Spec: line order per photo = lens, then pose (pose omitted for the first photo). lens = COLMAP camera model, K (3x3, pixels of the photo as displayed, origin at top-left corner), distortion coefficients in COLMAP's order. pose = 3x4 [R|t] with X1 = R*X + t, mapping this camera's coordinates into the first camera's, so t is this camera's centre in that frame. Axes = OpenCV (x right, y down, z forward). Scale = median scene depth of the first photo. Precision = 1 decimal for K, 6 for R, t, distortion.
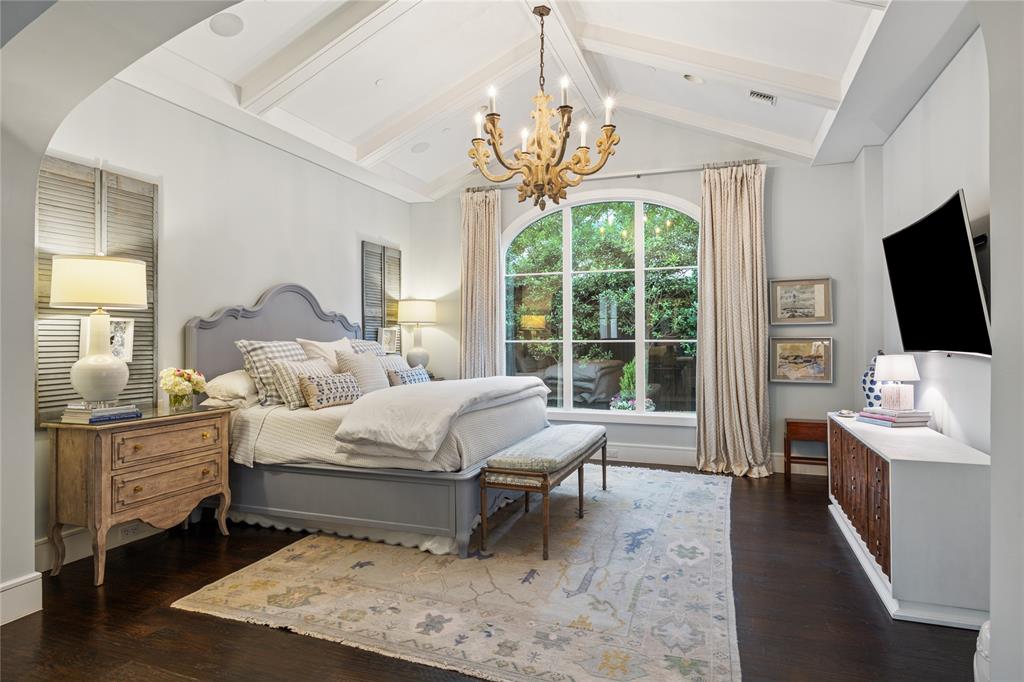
lens RADIAL K [[588.4, 0, 512.0], [0, 588.4, 341.0], [0, 0, 1]] dist [0.102256, 0.000355]
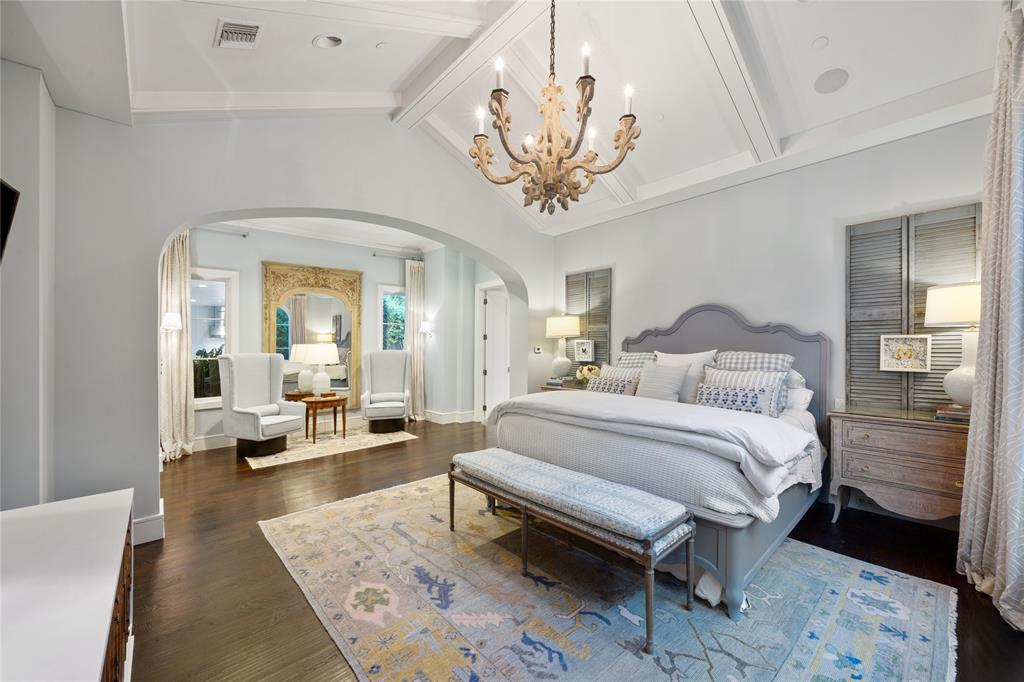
lens RADIAL K [[410.0, 0, 512.0], [0, 410.0, 341.0], [0, 0, 1]] dist [-0.001394, -0.000088]
pose [[-0.491594, -0.023124, -0.870518, 0.696040], [-0.009082, 0.999729, -0.021428, -0.004876], [0.870777, -0.002628, -0.491670, 1.437299]]
